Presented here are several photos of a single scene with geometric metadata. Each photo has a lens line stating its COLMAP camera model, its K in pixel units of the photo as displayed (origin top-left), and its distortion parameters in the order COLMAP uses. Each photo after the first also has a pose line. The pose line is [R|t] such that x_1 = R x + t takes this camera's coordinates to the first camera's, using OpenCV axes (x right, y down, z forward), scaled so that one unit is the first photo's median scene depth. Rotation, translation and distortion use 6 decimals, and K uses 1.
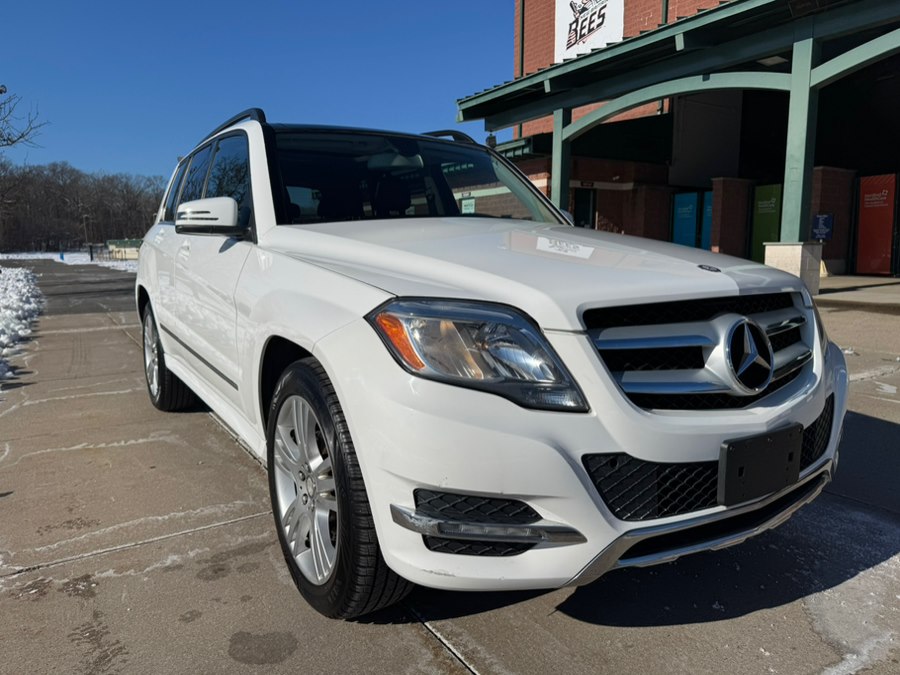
lens RADIAL K [[633.9, 0, 450.0], [0, 633.9, 337.5], [0, 0, 1]] dist [0.050386, -0.072696]
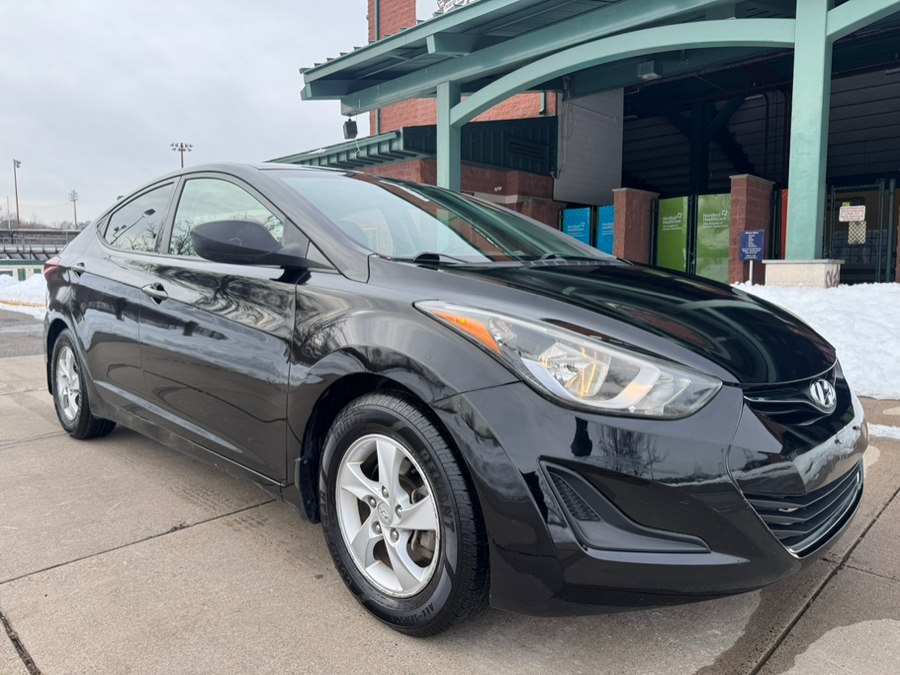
lens RADIAL K [[633.3, 0, 443.2], [0, 633.3, 336.1], [0, 0, 1]] dist [0.060319, -0.079688]
pose [[0.974822, -0.018941, 0.222177, -0.000404], [0.028099, 0.998878, -0.038133, -0.028711], [-0.221205, 0.043416, 0.974260, 0.233544]]
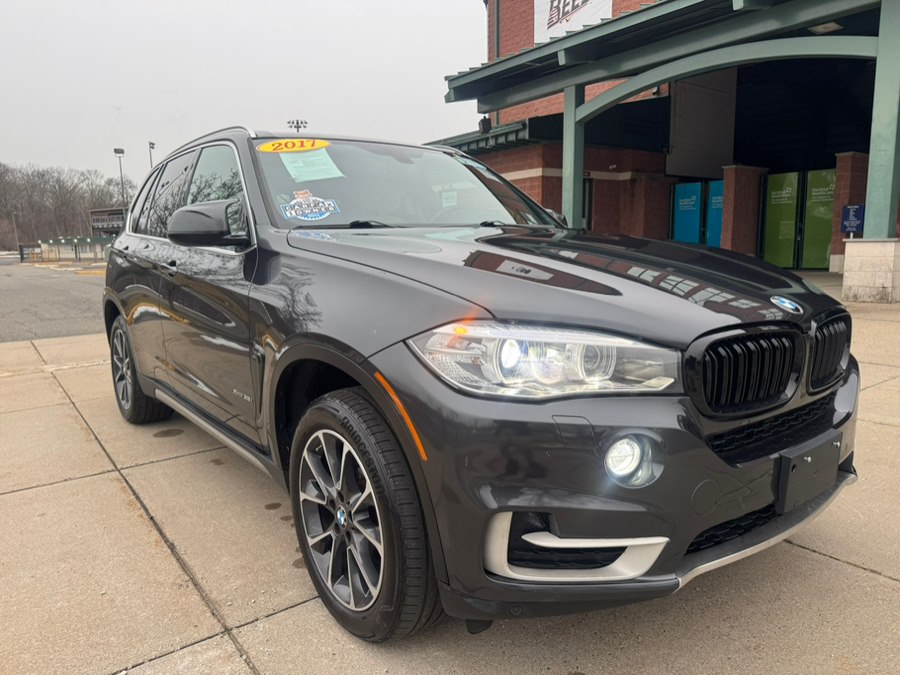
lens RADIAL K [[638.0, 0, 446.6], [0, 638.0, 337.2], [0, 0, 1]] dist [0.028772, -0.039896]
pose [[0.997241, -0.022643, 0.070698, -0.054132], [0.022021, 0.999712, 0.009563, -0.022040], [-0.070894, -0.007980, 0.997452, 0.110254]]
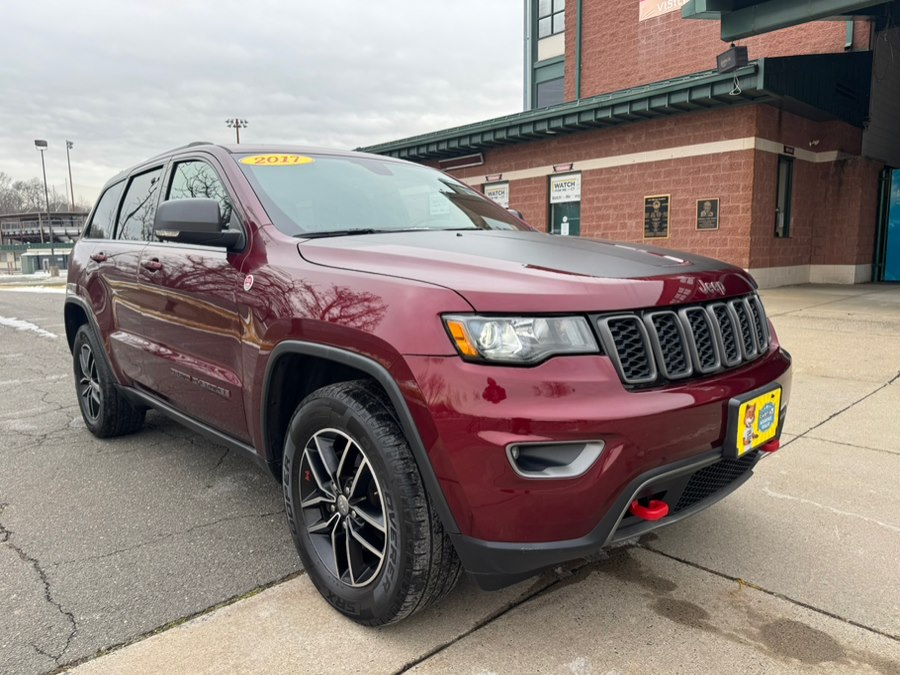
lens RADIAL K [[632.0, 0, 445.9], [0, 632.0, 340.4], [0, 0, 1]] dist [0.063790, -0.078727]
pose [[0.983532, -0.037975, 0.176698, -0.268315], [0.037666, 0.999277, 0.005102, -0.072565], [-0.176764, 0.001637, 0.984252, 0.470803]]
